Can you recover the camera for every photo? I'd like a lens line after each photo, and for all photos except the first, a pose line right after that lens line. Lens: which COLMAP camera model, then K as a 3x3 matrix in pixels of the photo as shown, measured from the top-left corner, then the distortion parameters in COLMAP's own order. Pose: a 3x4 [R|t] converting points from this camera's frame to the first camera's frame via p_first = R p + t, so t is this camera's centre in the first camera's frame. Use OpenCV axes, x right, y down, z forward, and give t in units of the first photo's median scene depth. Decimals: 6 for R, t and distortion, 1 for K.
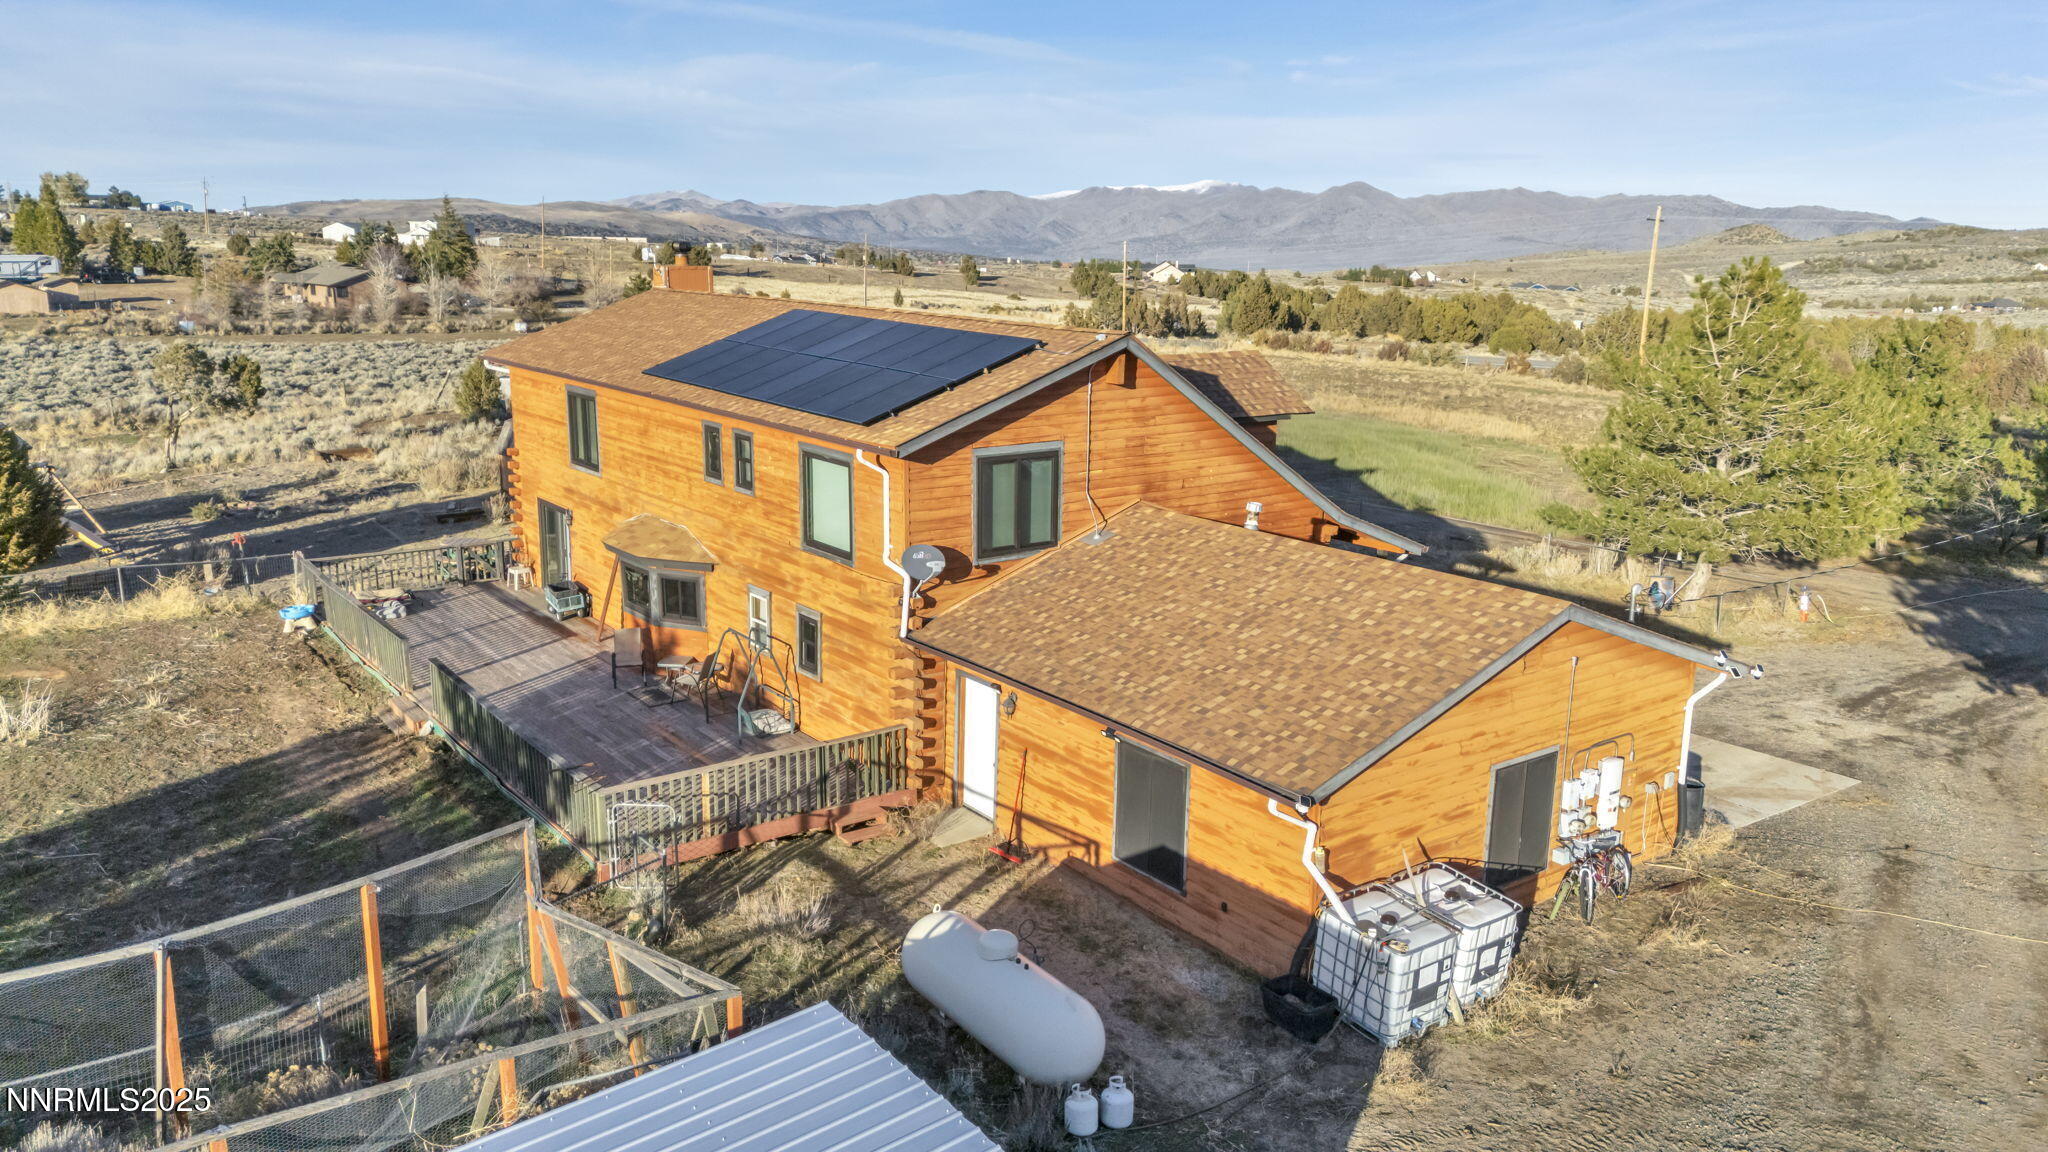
lens RADIAL K [[1378.7, 0, 1024.0], [0, 1378.7, 576.0], [0, 0, 1]] dist [-0.000325, -0.043910]
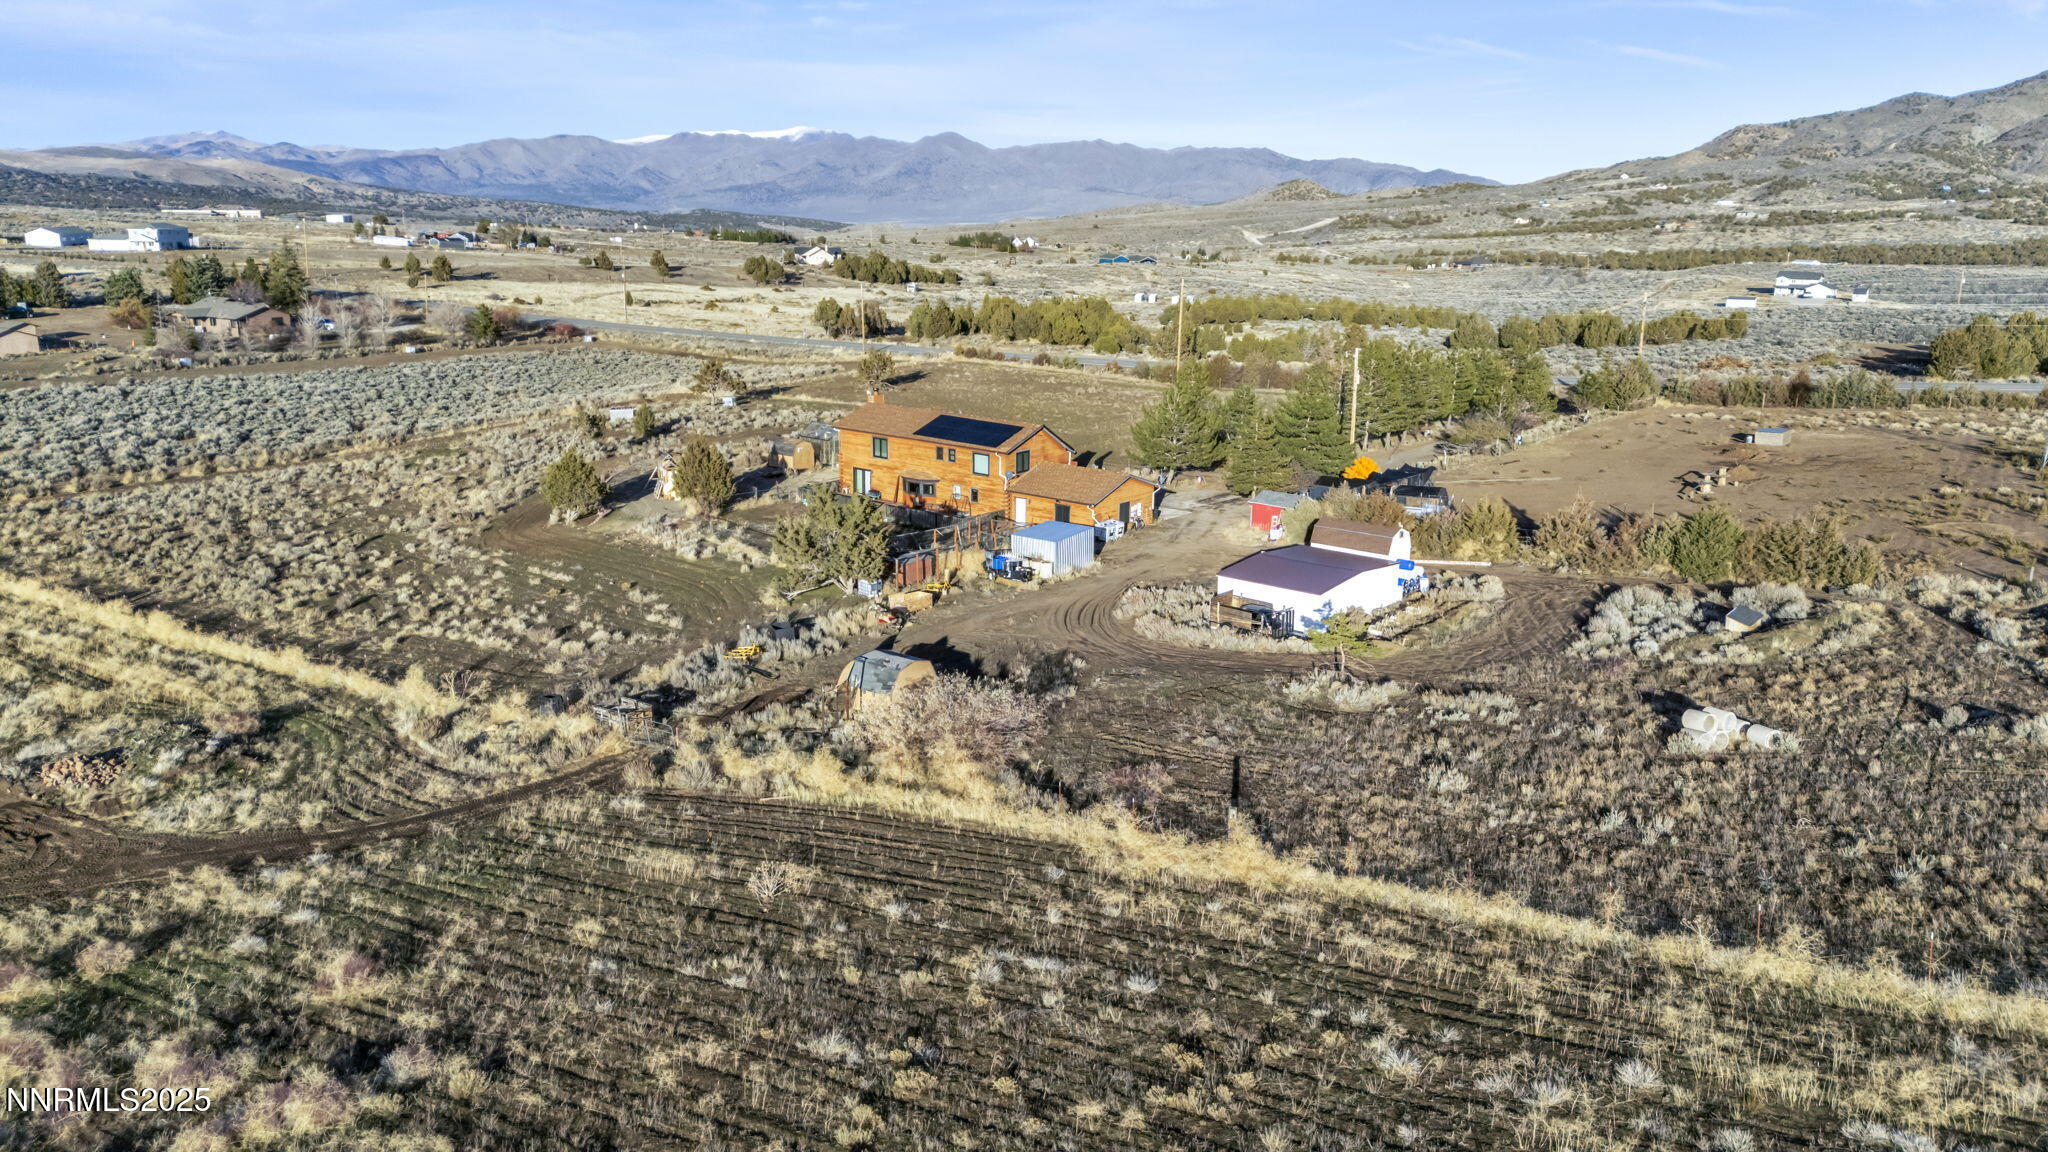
lens RADIAL K [[1378.7, 0, 1024.0], [0, 1378.7, 576.0], [0, 0, 1]] dist [-0.000325, -0.043910]
pose [[0.960475, -0.072727, 0.268699, -1.244482], [0.062741, 0.996989, 0.045576, 0.119076], [-0.271205, -0.026916, 0.962145, -3.433677]]
